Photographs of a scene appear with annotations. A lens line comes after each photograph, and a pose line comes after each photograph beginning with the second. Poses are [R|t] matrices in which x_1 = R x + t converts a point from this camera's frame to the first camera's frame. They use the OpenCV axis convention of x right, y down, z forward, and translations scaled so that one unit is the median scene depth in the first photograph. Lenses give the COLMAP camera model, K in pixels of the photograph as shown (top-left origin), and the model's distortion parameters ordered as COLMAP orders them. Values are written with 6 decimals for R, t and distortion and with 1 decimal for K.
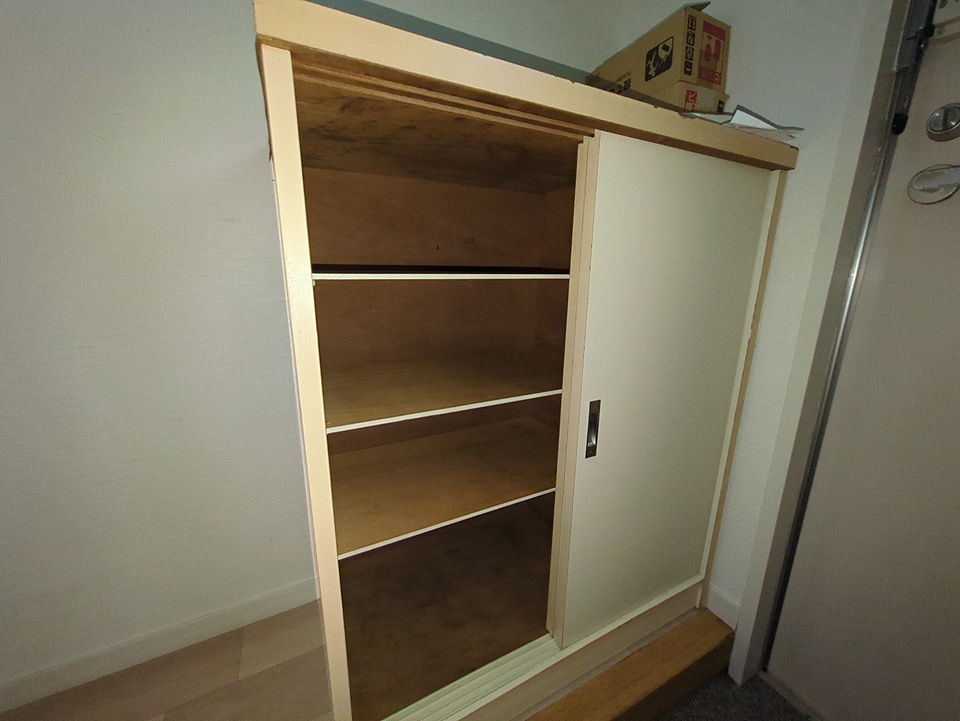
lens RADIAL K [[374.4, 0, 480.2], [0, 374.4, 359.8], [0, 0, 1]] dist [-0.001422, 0.000722]
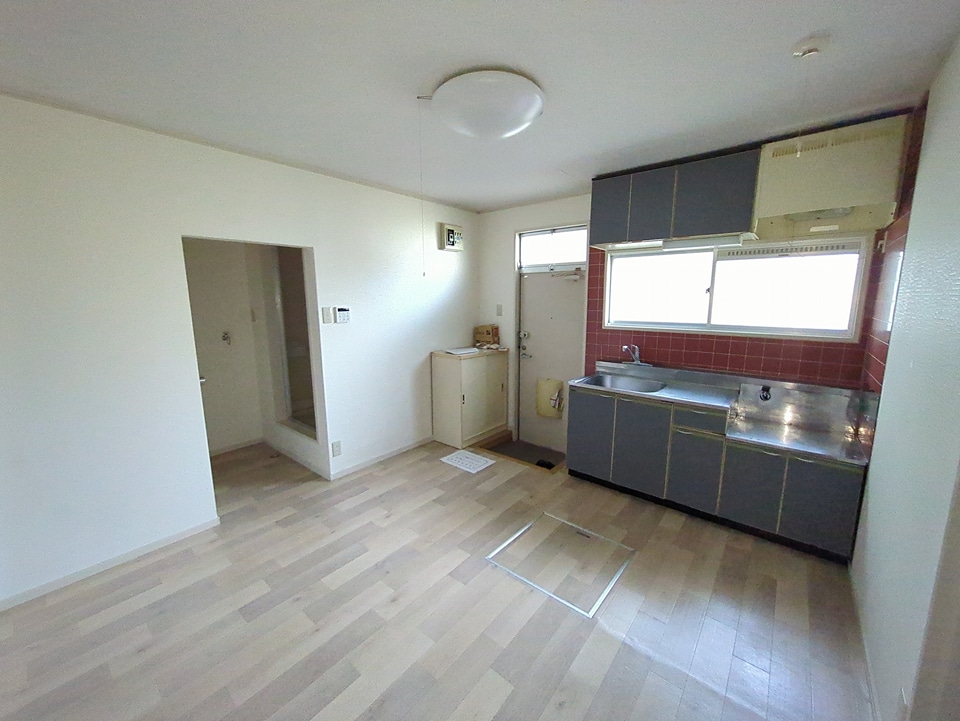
lens RADIAL K [[374.4, 0, 483.9], [0, 374.4, 358.0], [0, 0, 1]] dist [-0.001422, 0.000722]
pose [[0.921611, -0.079899, 0.379802, -1.928199], [0.105902, 0.993216, -0.048033, -0.119128], [-0.373387, 0.084490, 0.923820, -4.549265]]
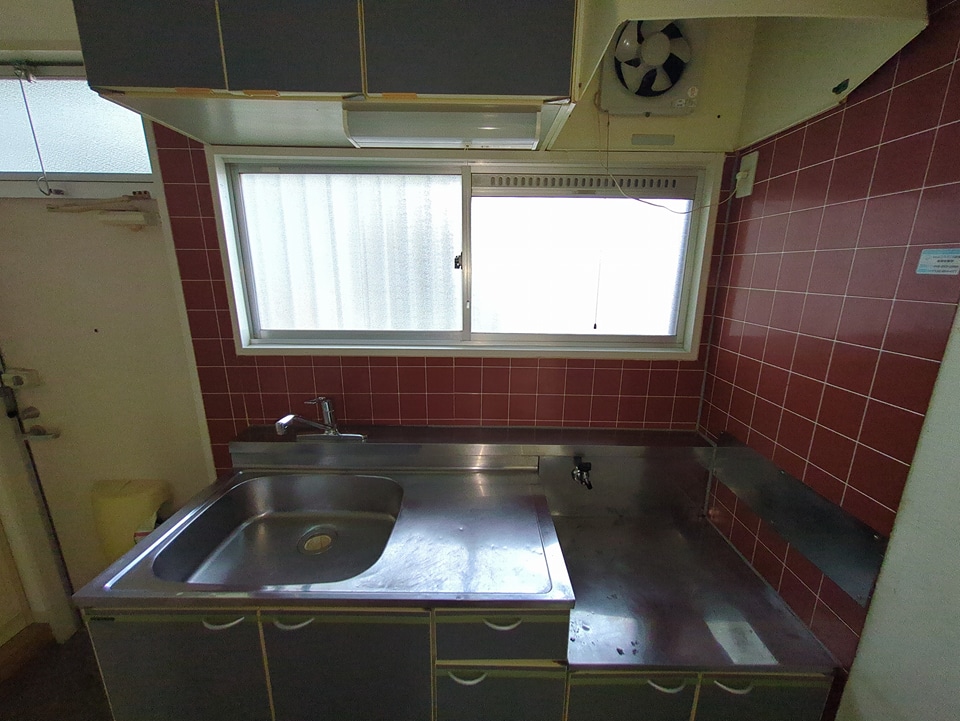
lens RADIAL K [[374.4, 0, 480.5], [0, 374.4, 359.0], [0, 0, 1]] dist [-0.001422, 0.000722]
pose [[0.459604, -0.224526, 0.859274, 0.377249], [0.203850, 0.968355, 0.143995, -0.589641], [-0.864413, 0.108983, 0.490829, -2.614891]]
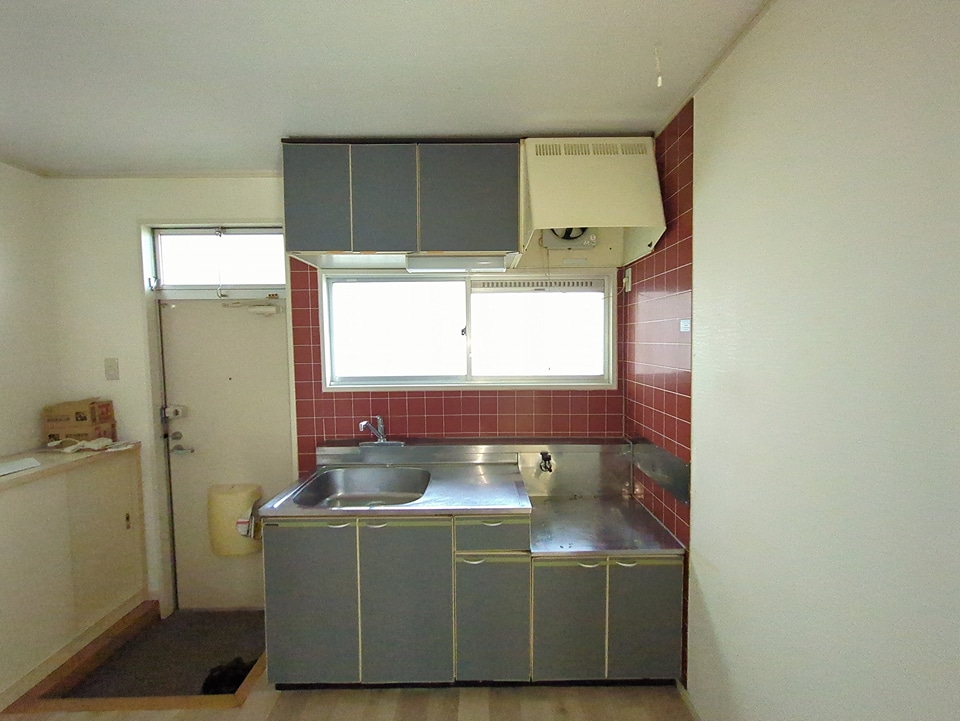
lens RADIAL K [[374.4, 0, 479.4], [0, 374.4, 359.0], [0, 0, 1]] dist [-0.001422, 0.000722]
pose [[0.458021, -0.069381, 0.886230, -0.658695], [0.222983, 0.974042, -0.038986, -0.439760], [-0.860520, 0.215471, 0.461603, -3.144397]]
